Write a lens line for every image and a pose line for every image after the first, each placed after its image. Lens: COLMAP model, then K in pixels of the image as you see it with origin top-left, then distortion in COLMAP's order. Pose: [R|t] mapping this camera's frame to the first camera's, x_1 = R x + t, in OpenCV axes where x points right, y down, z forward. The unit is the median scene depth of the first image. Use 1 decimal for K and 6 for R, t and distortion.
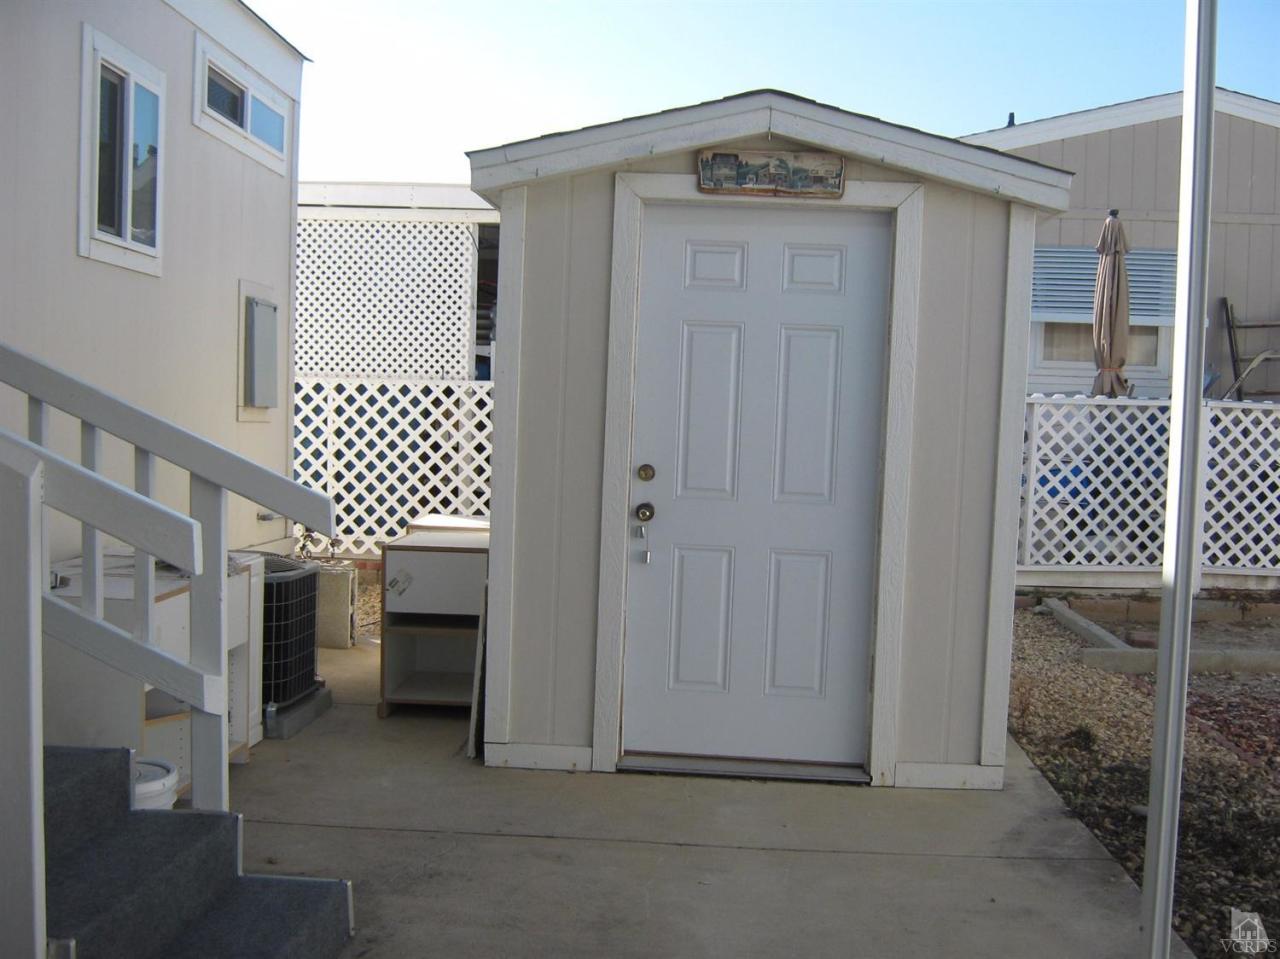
lens RADIAL K [[1390.9, 0, 642.9], [0, 1390.9, 507.5], [0, 0, 1]] dist [-0.080194, -0.046779]
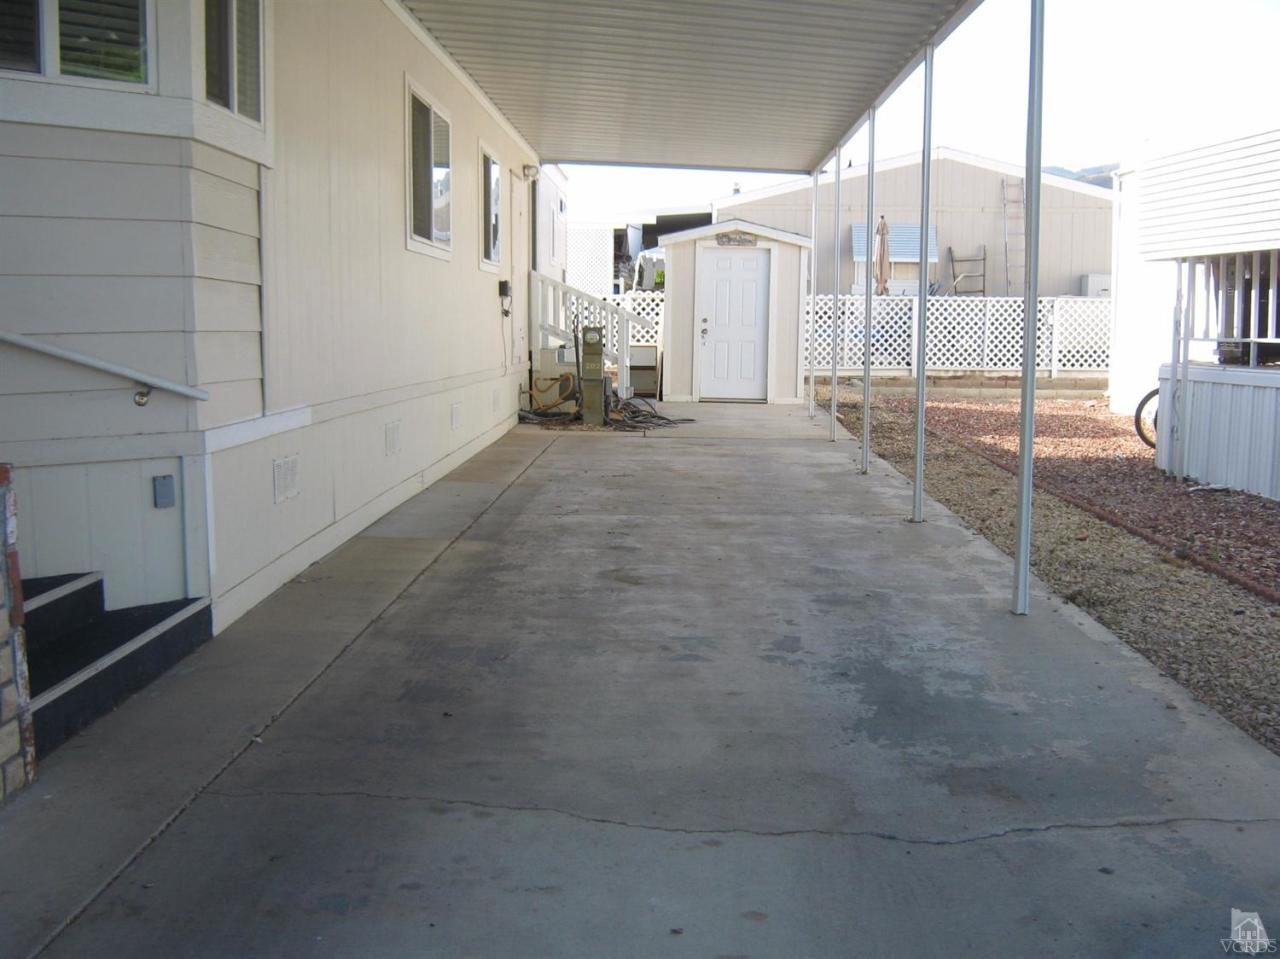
lens RADIAL K [[1390.9, 0, 642.9], [0, 1390.9, 507.5], [0, 0, 1]] dist [-0.080194, -0.046779]
pose [[0.999438, -0.024831, 0.022511, -0.135722], [0.023198, 0.997267, 0.070139, 0.109069], [-0.024191, -0.069578, 0.997283, -1.423879]]
